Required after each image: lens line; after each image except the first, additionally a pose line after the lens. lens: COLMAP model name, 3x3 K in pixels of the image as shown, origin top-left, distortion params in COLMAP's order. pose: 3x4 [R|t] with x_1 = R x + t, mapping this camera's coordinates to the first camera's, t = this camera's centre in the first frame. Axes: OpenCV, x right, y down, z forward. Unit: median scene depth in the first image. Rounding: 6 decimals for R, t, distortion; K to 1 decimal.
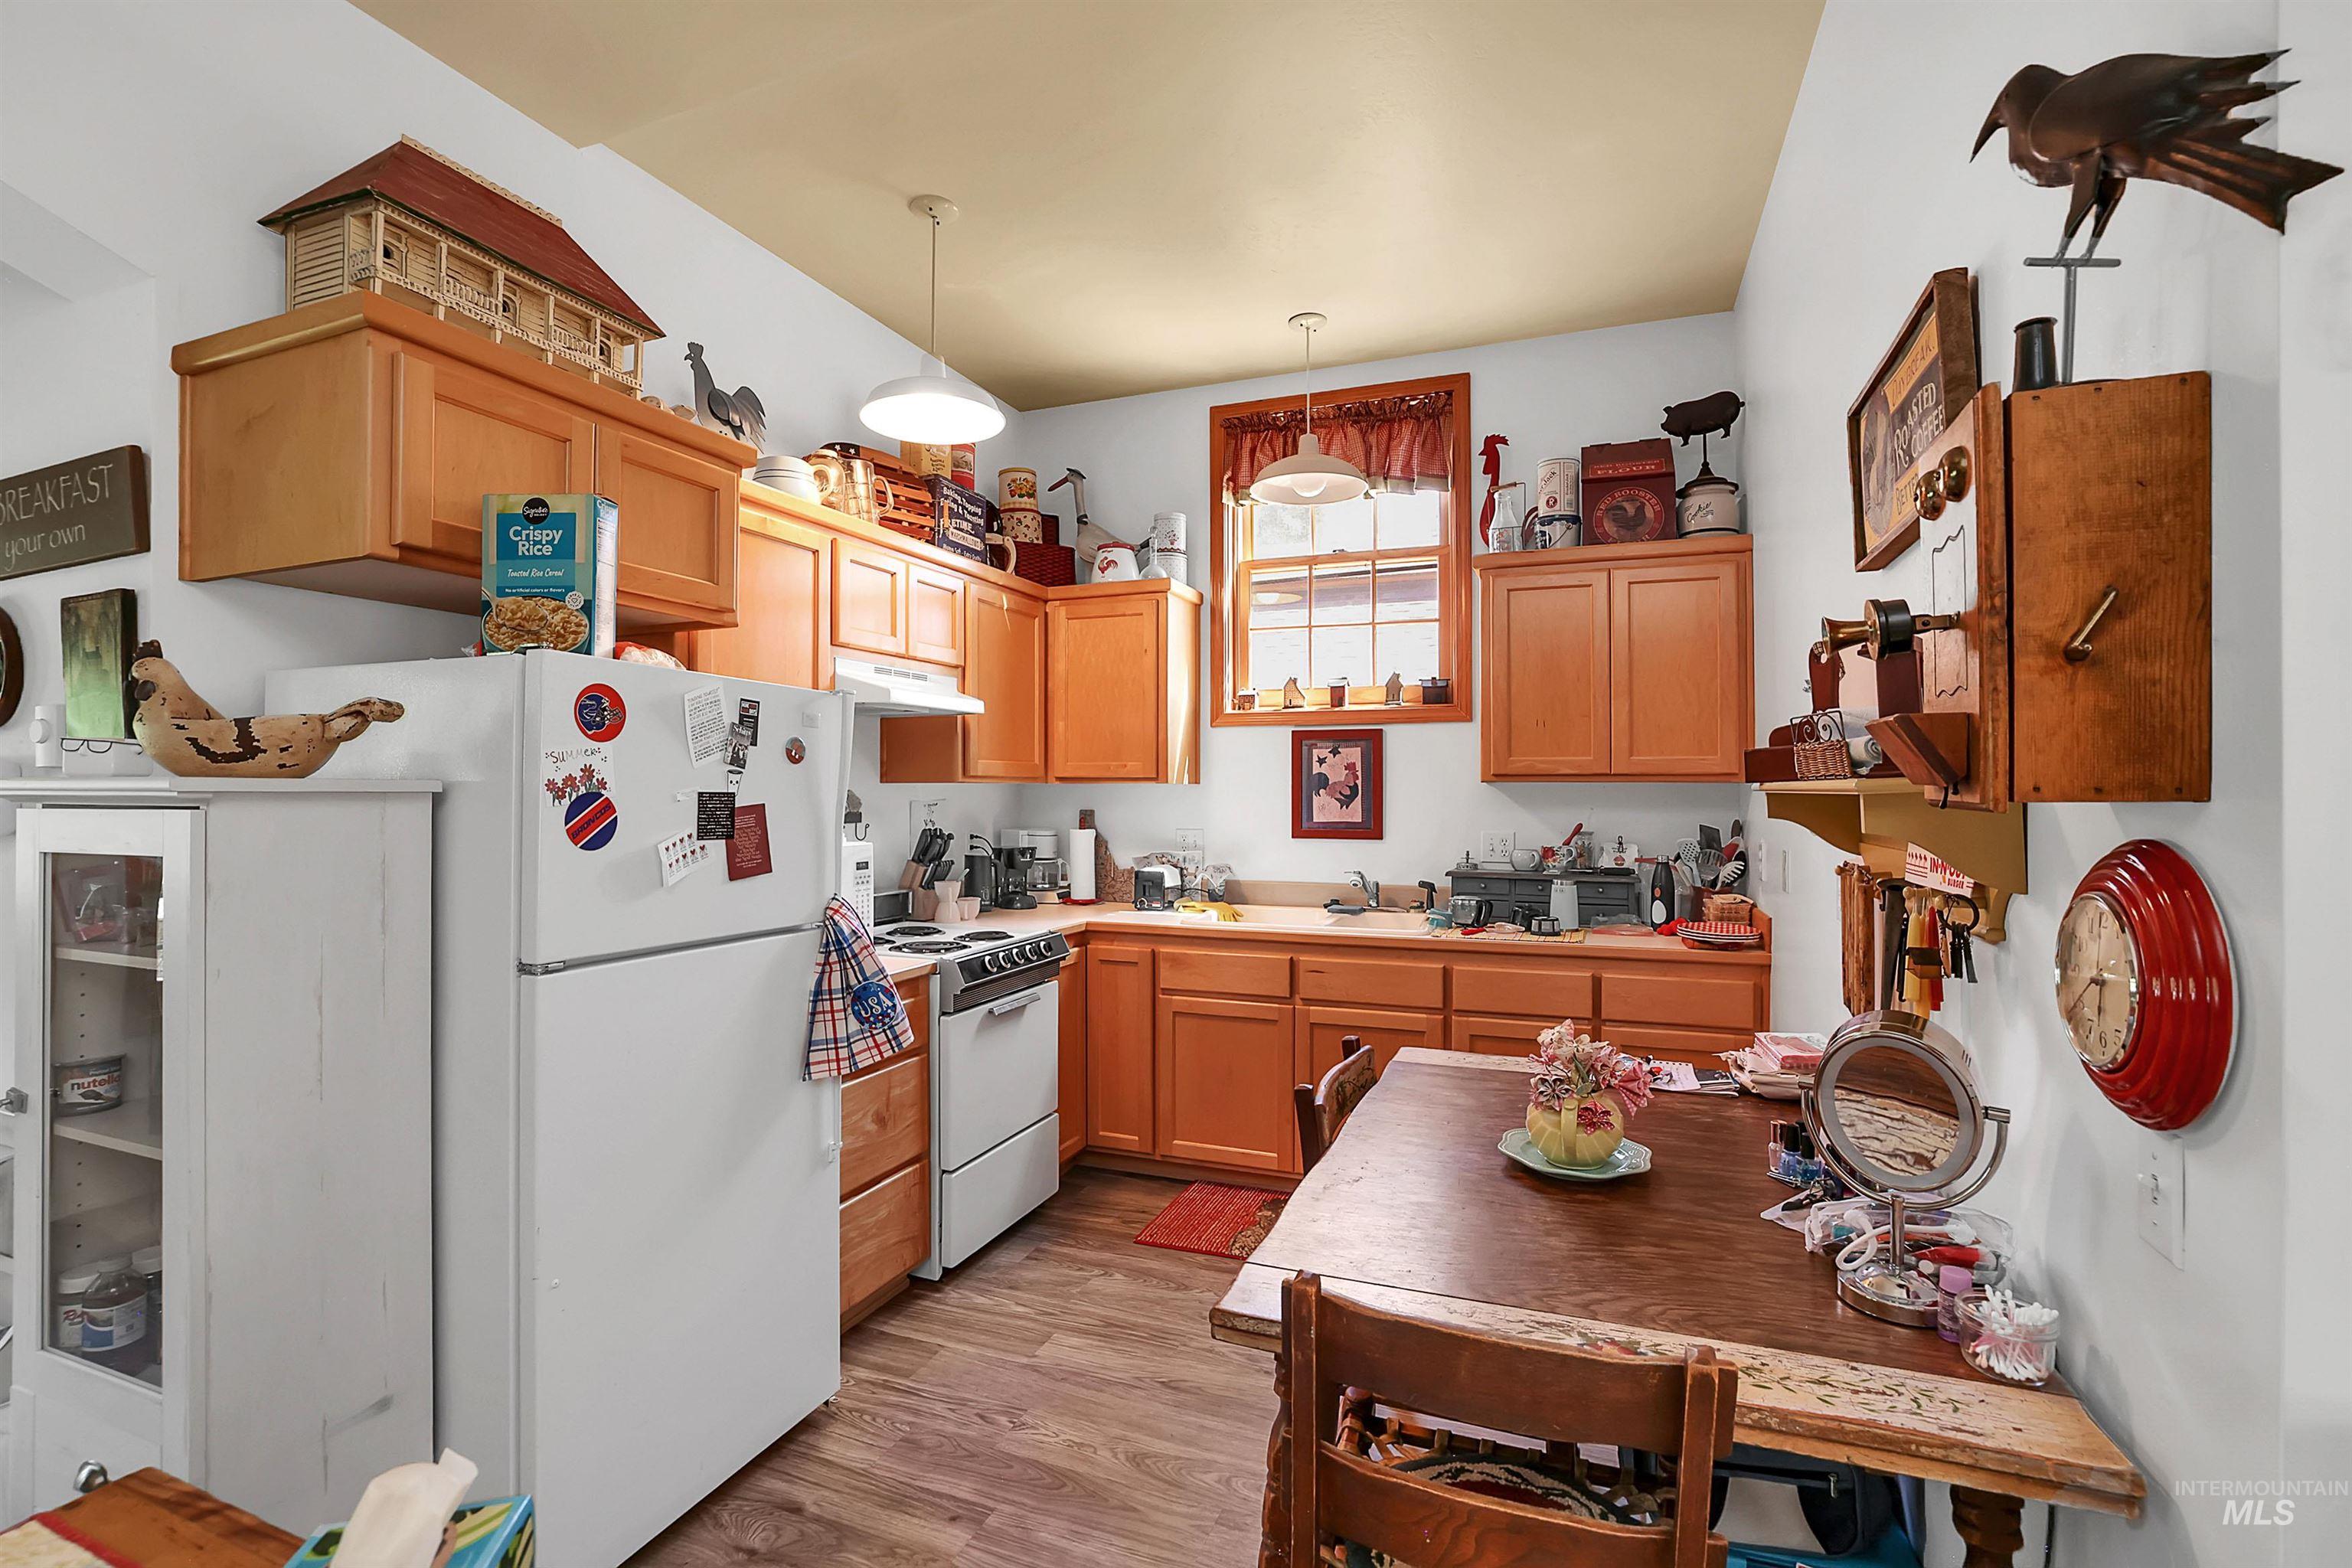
lens RADIAL K [[1017.6, 0, 1186.5], [0, 1017.6, 781.5], [0, 0, 1]] dist [-0.037063, 0.011641]
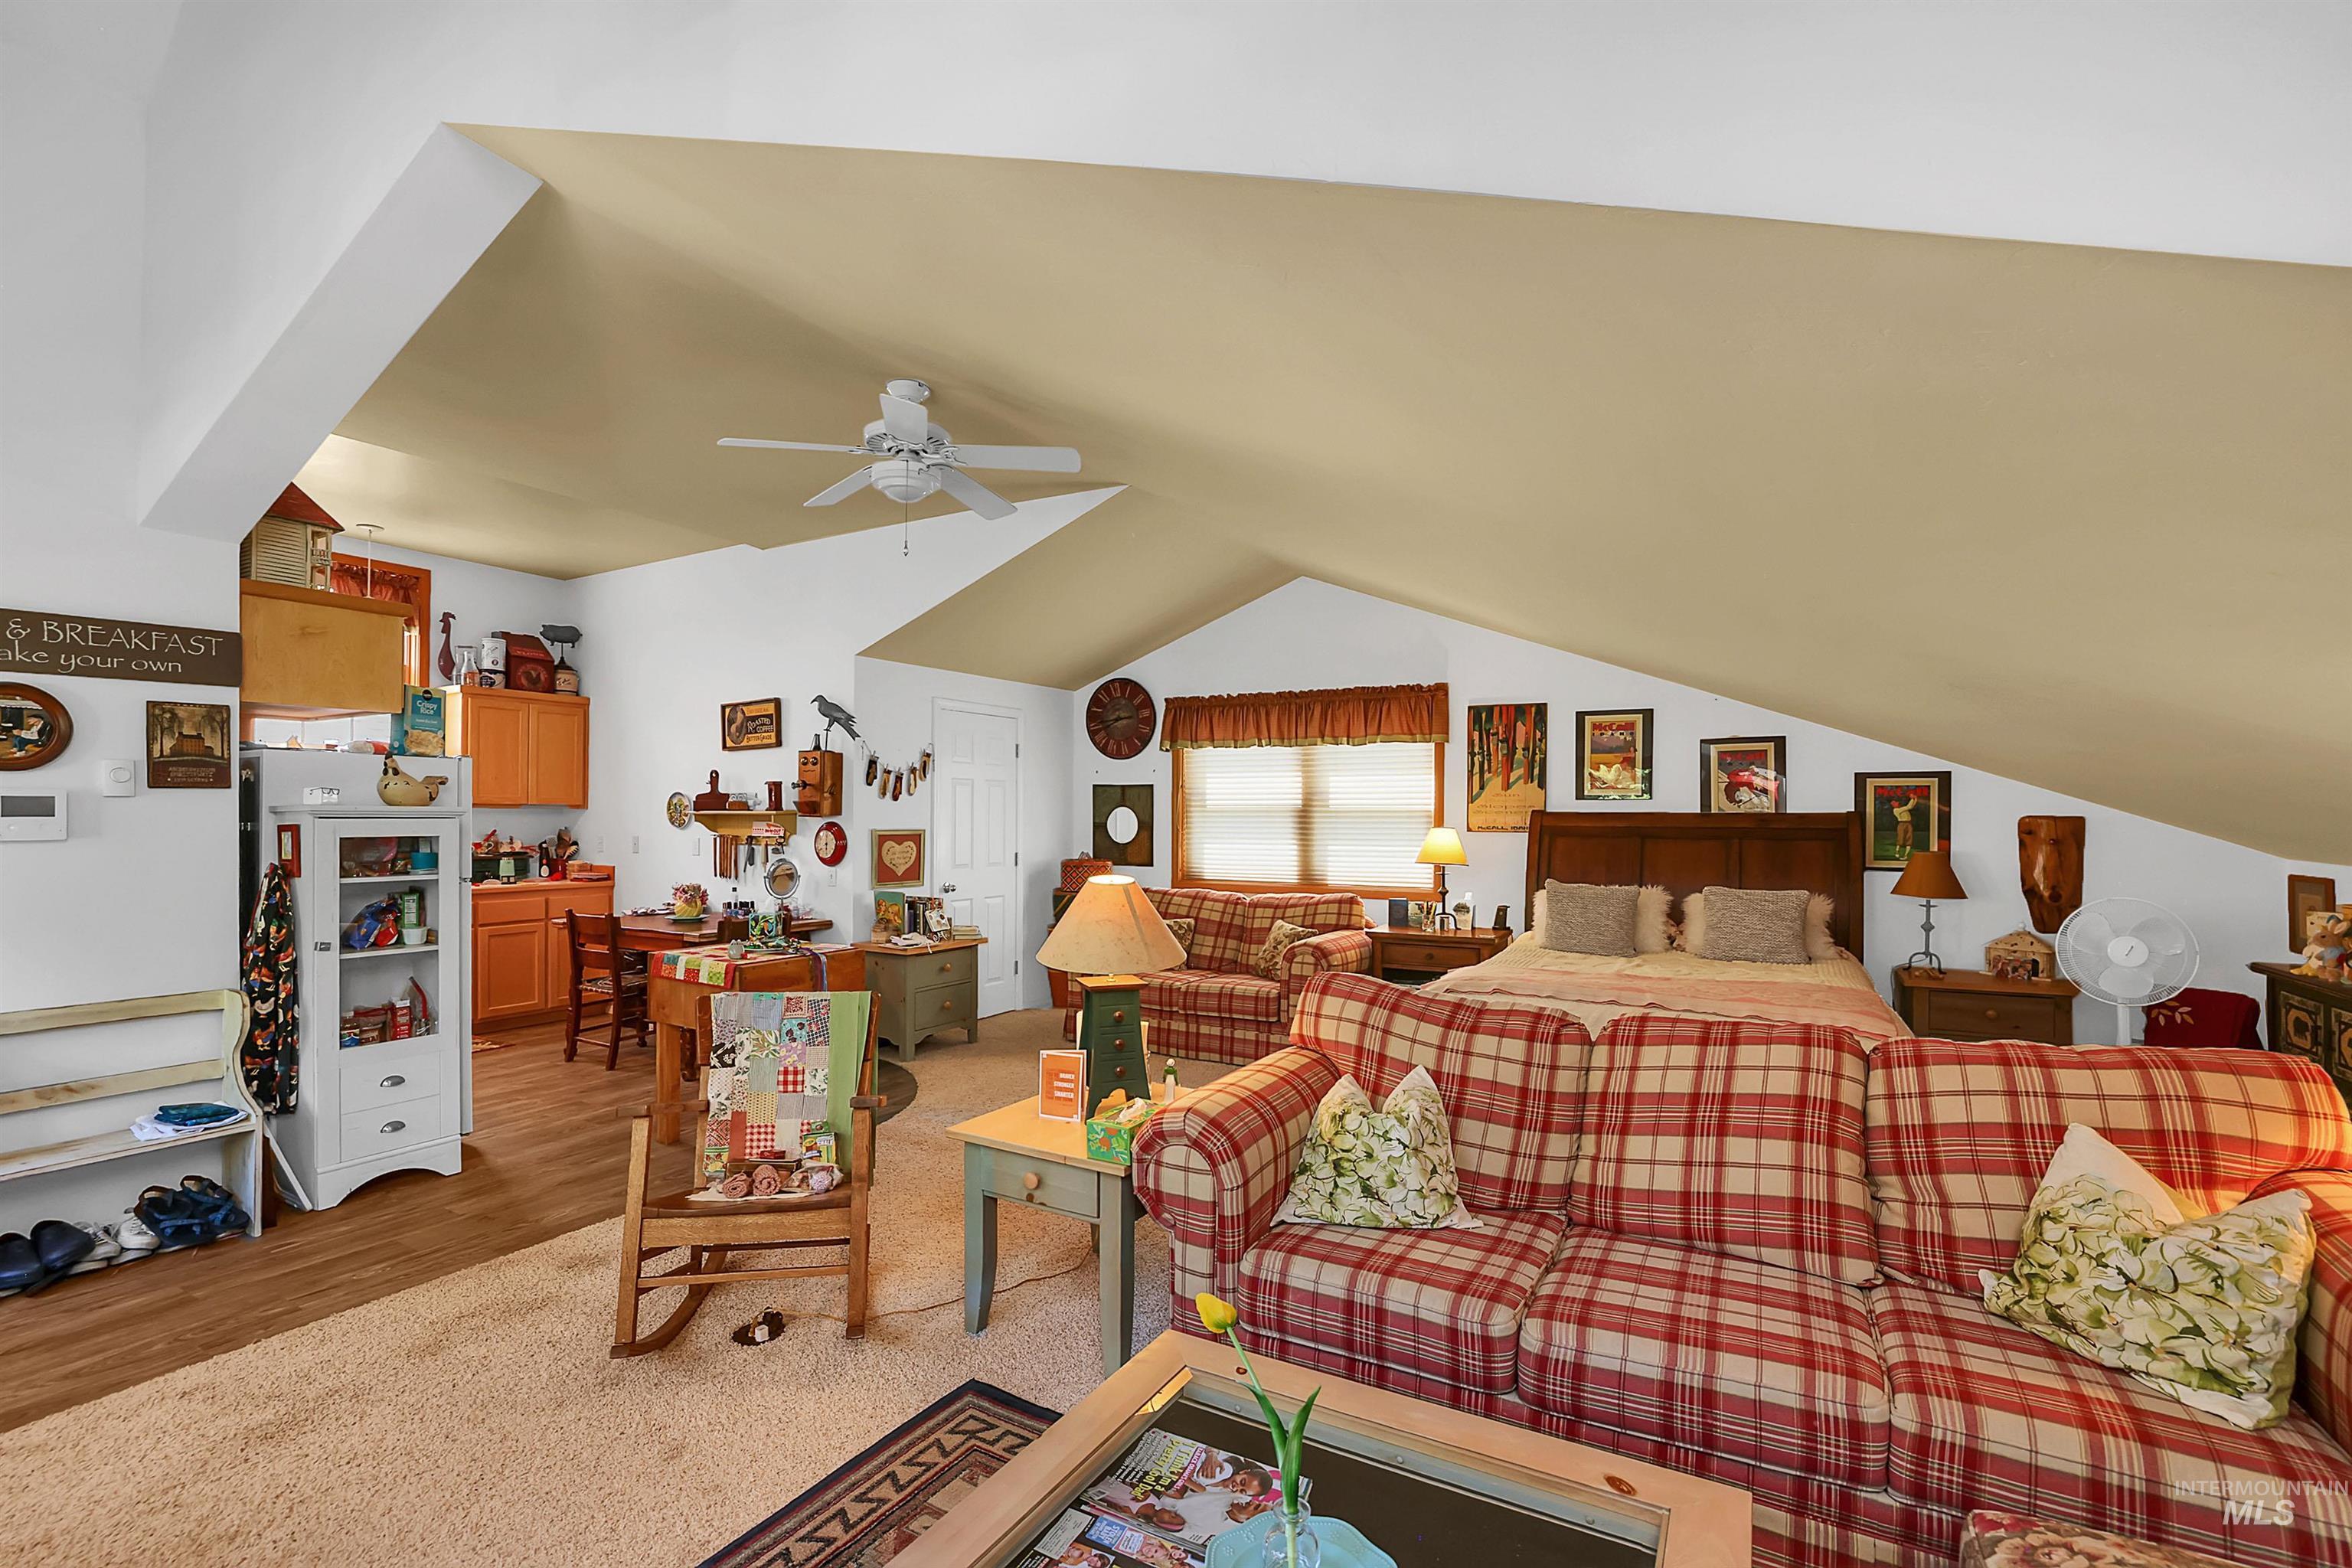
lens RADIAL K [[1017.6, 0, 1186.5], [0, 1017.6, 781.5], [0, 0, 1]] dist [-0.037063, 0.011641]
pose [[0.125709, 0.039538, 0.991279, -1.417401], [-0.015427, 0.999163, -0.037896, 0.003105], [-0.991947, -0.010528, 0.126213, -0.580249]]
